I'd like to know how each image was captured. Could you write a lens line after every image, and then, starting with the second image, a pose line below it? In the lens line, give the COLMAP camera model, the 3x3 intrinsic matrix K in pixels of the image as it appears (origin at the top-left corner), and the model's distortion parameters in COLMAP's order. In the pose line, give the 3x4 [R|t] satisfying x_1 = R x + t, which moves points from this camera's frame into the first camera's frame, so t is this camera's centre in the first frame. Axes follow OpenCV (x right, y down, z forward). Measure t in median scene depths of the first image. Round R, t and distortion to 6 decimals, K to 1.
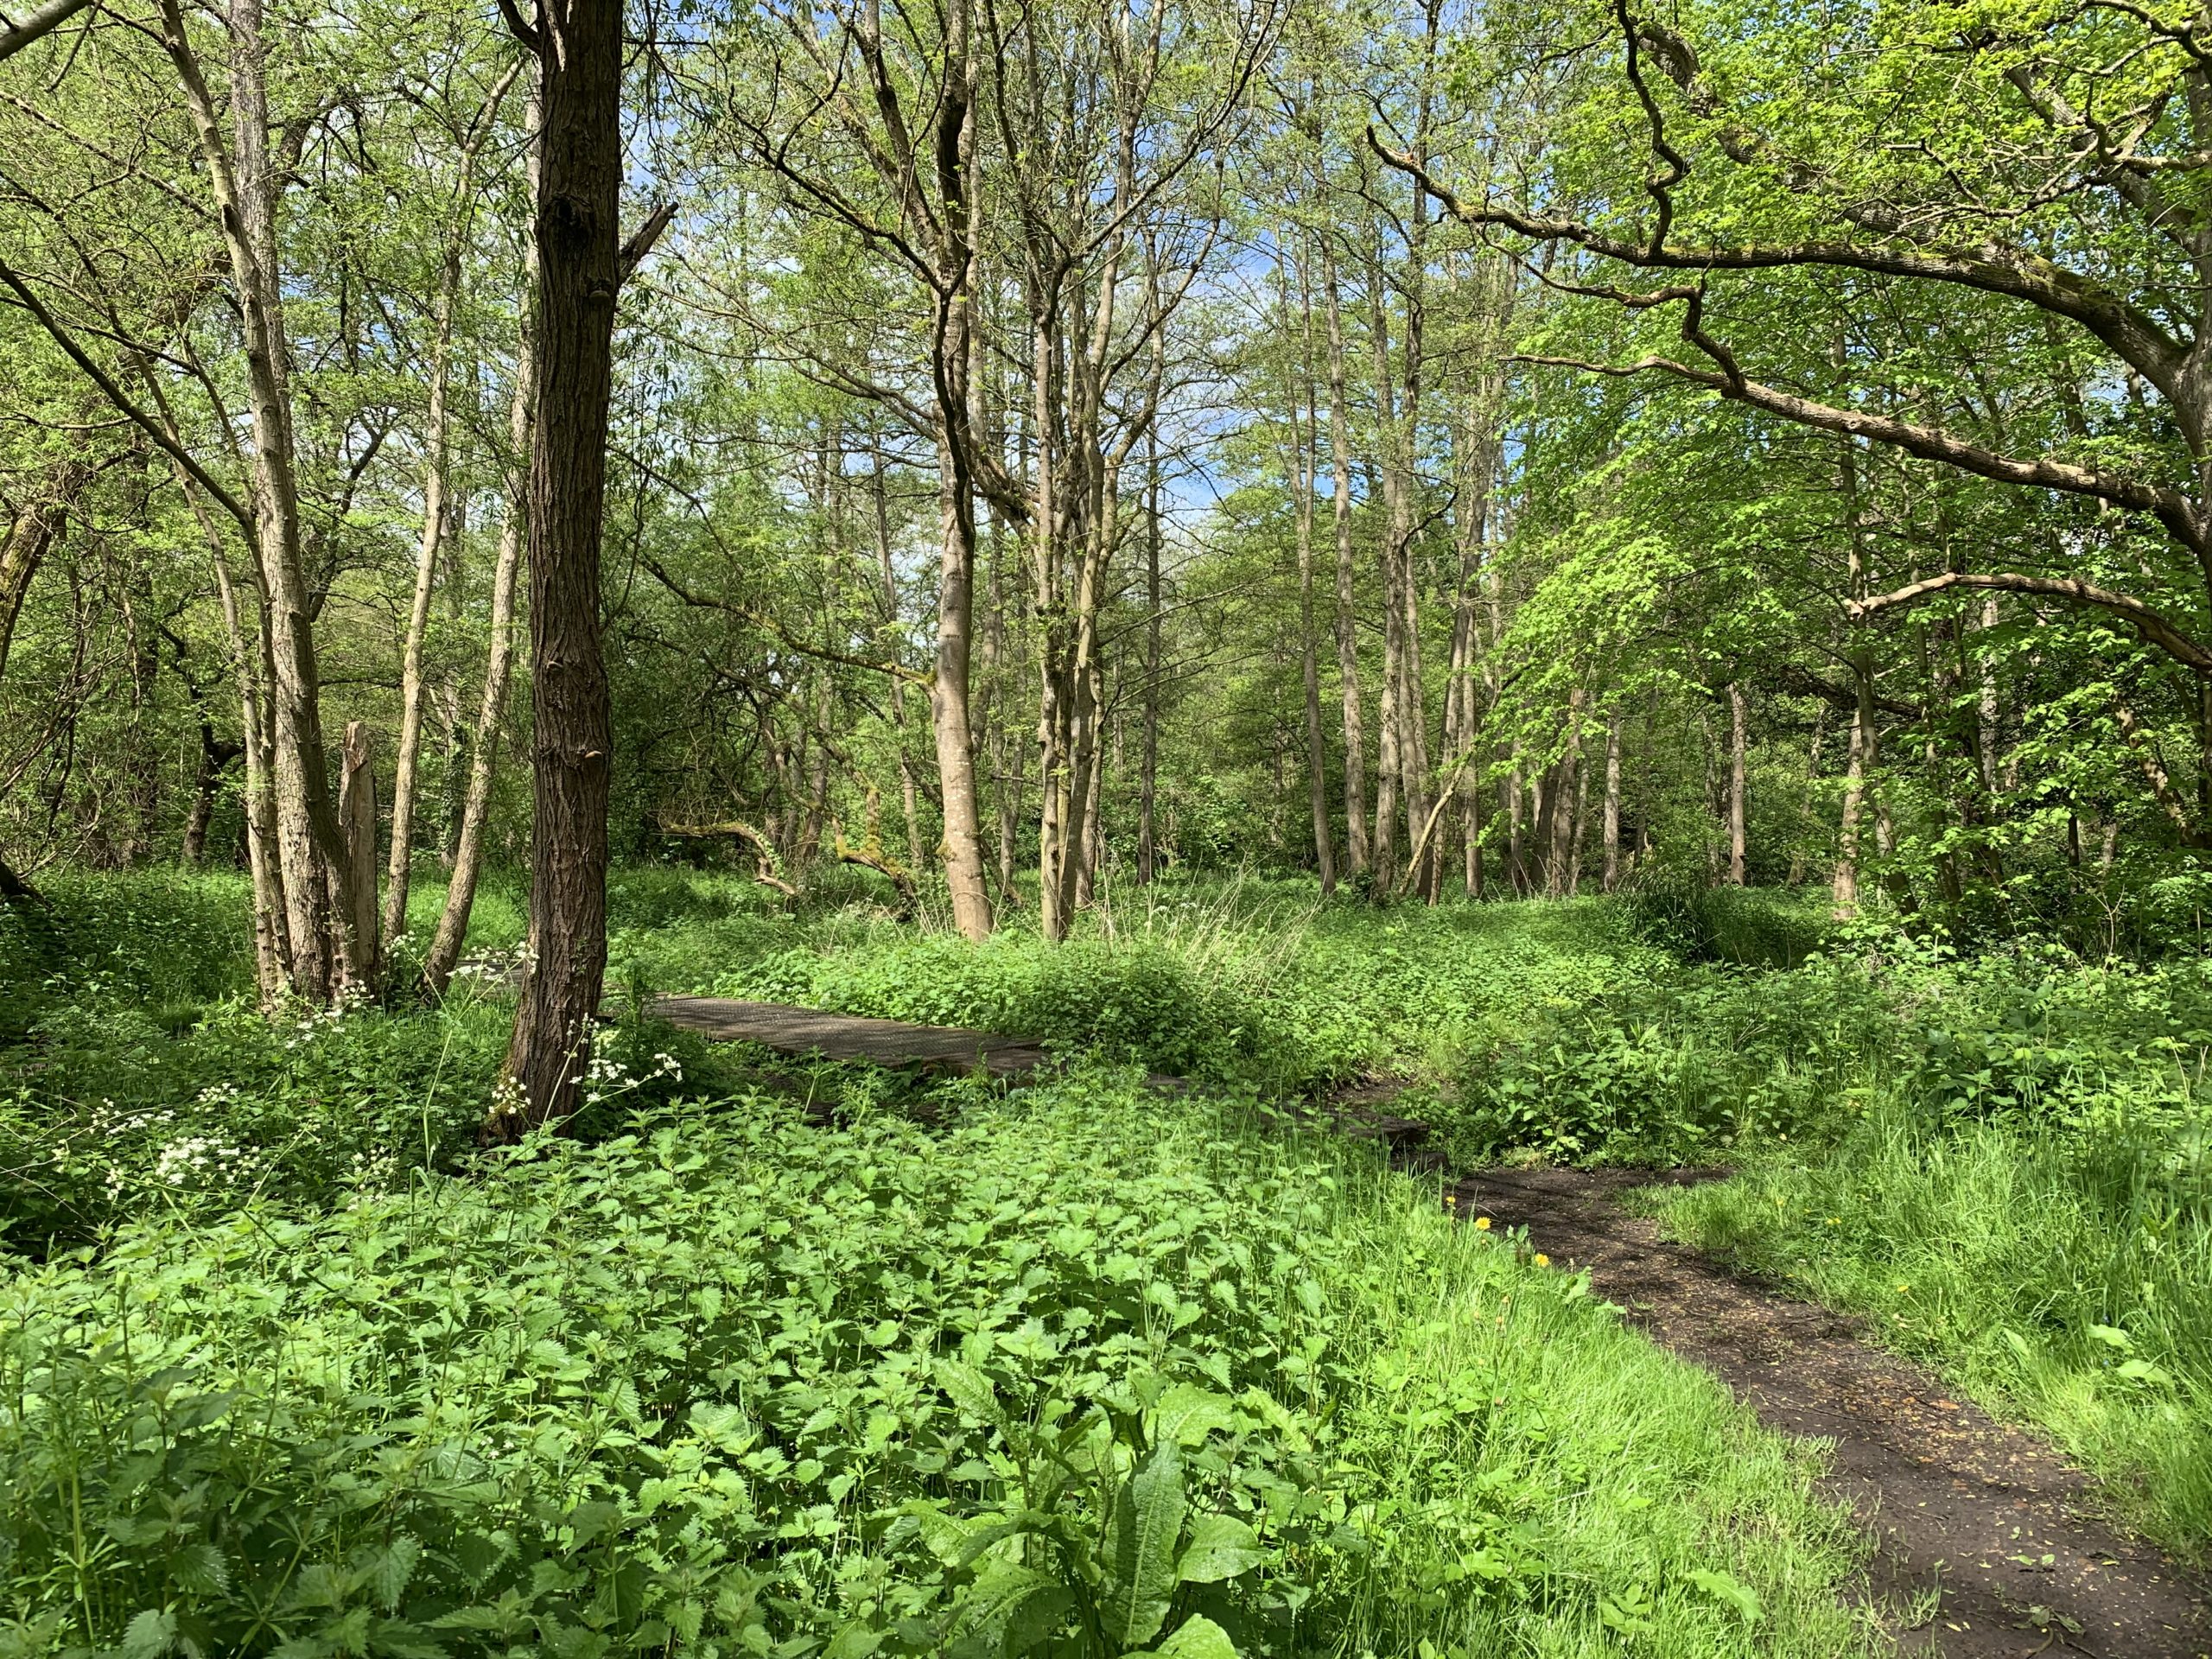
lens RADIAL K [[1699.7, 0, 1106.0], [0, 1699.7, 829.5], [0, 0, 1]] dist [-0.004557, 0.047905]
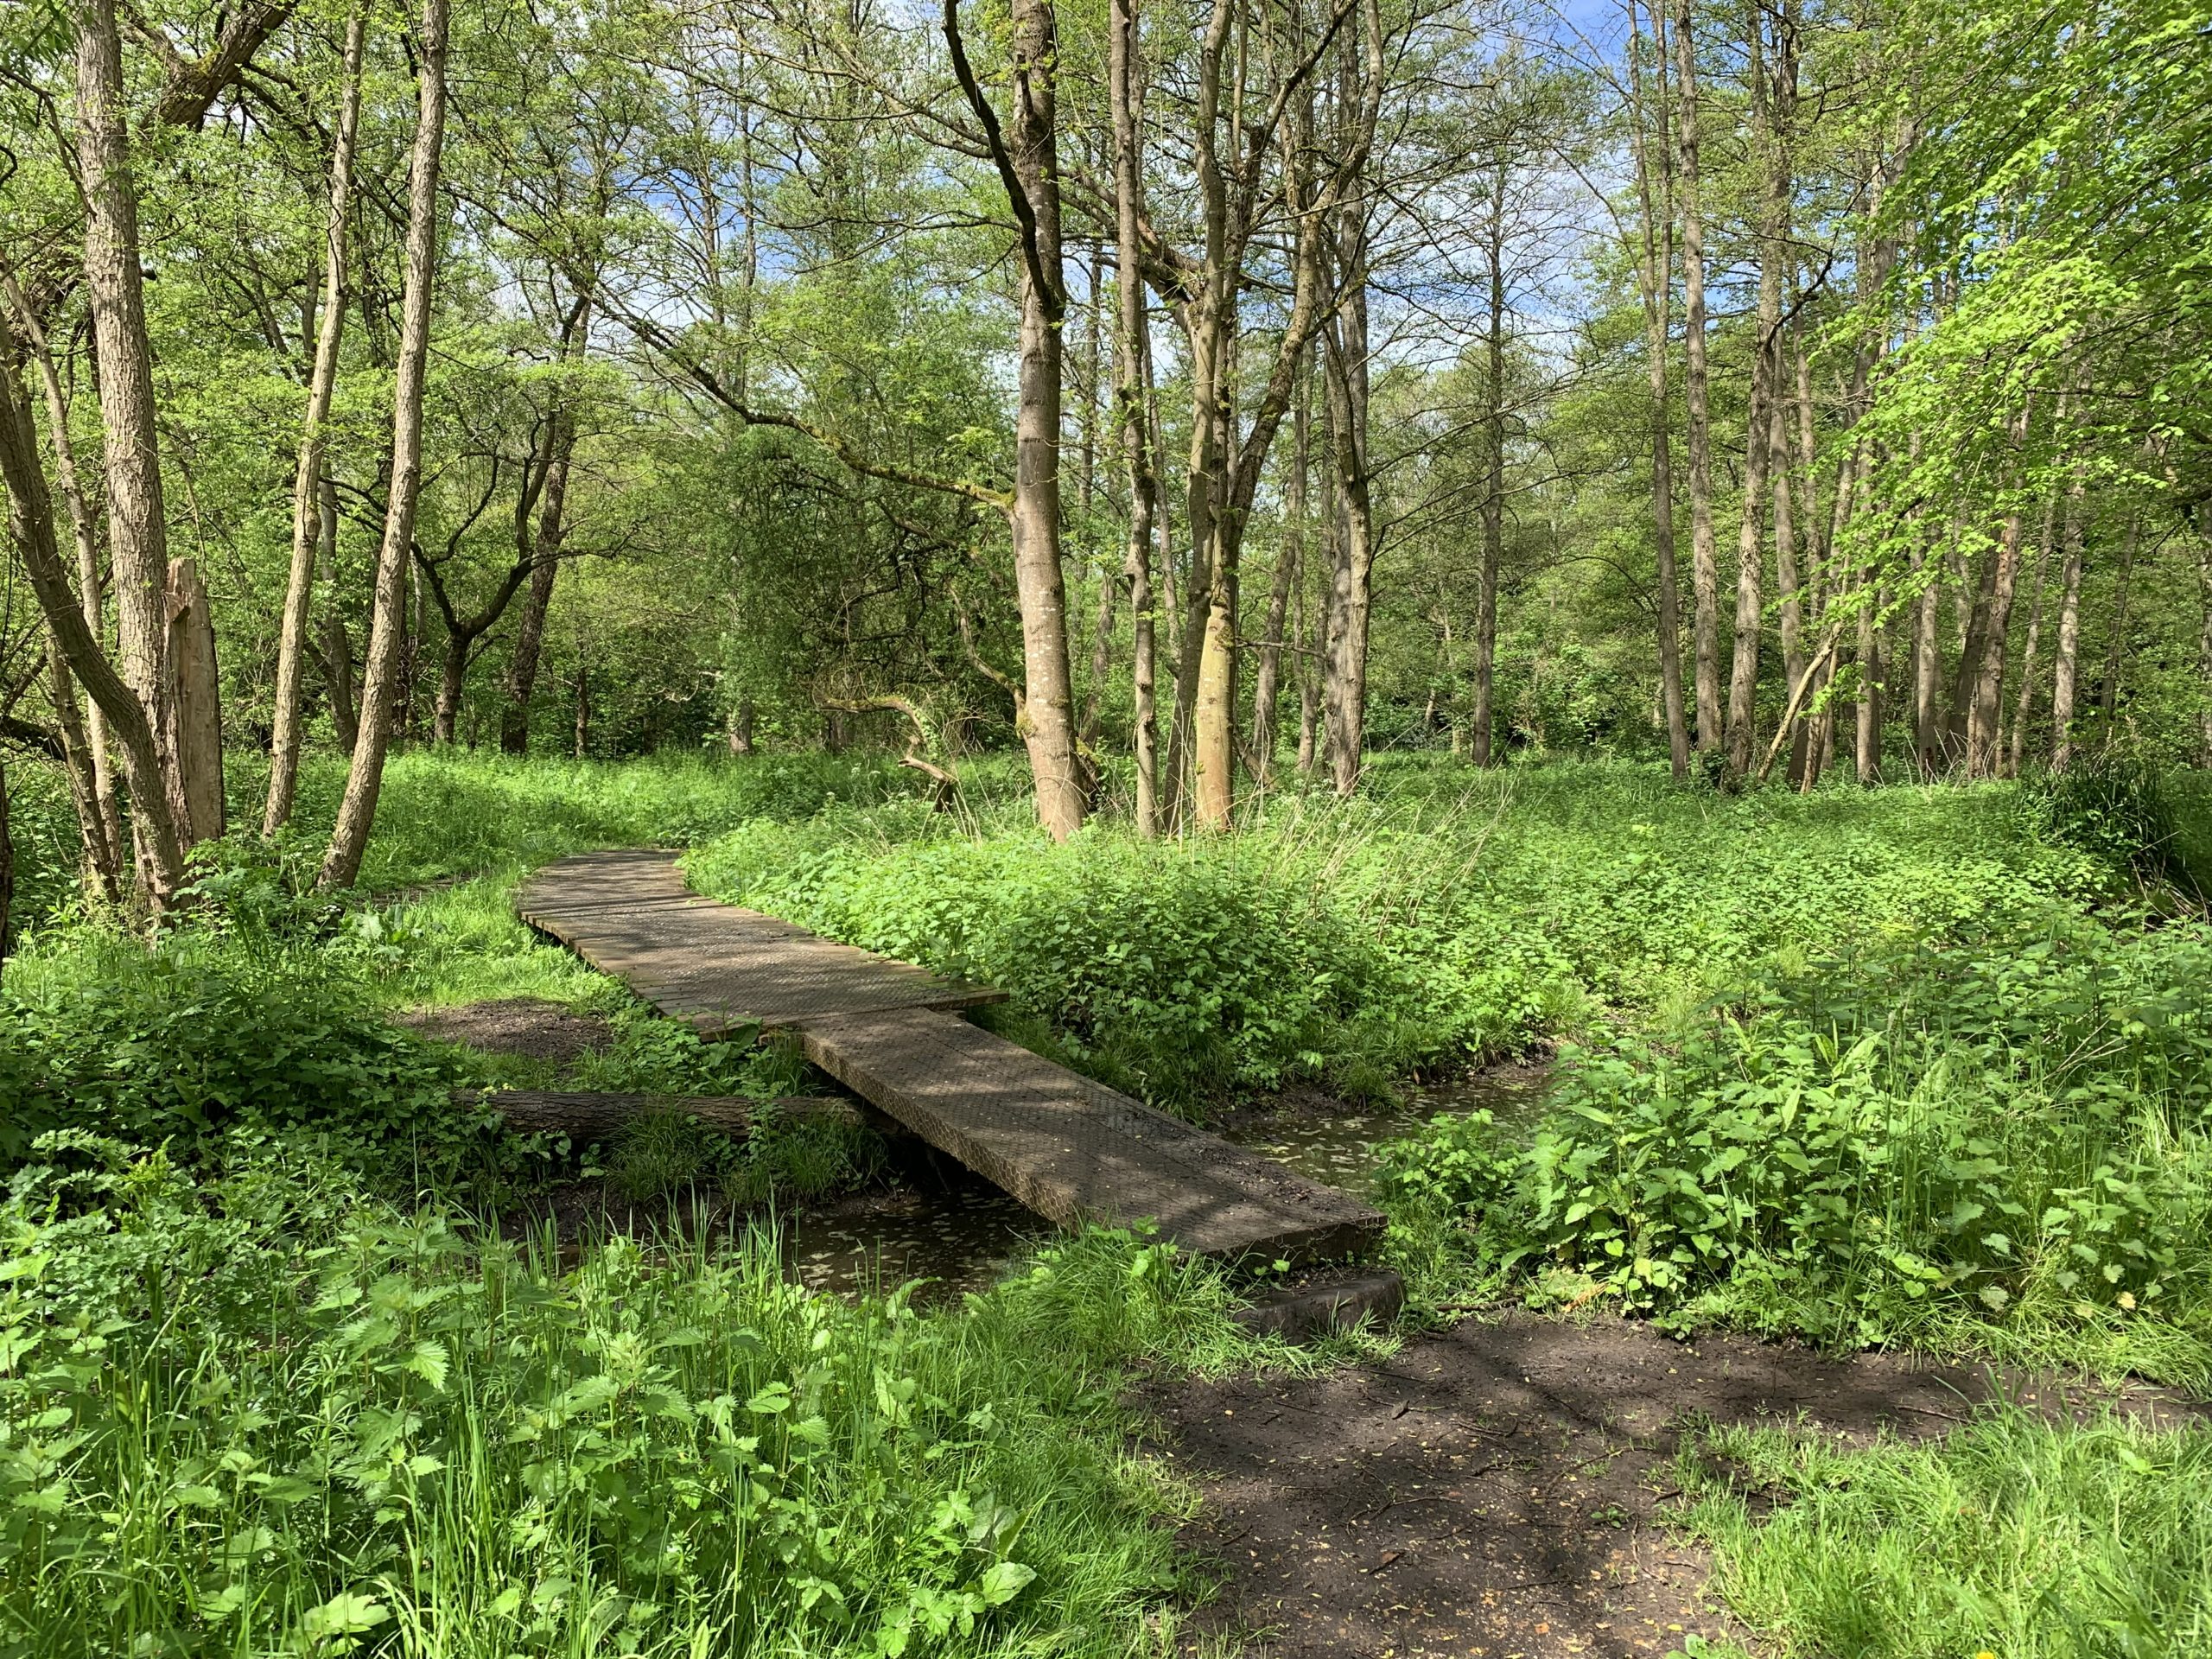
lens RADIAL K [[1699.7, 0, 1106.0], [0, 1699.7, 829.5], [0, 0, 1]] dist [-0.004557, 0.047905]
pose [[0.970753, 0.006470, -0.239994, 0.131313], [0.010030, 0.997671, 0.067466, 0.009596], [0.239871, -0.067900, 0.968427, 0.268978]]
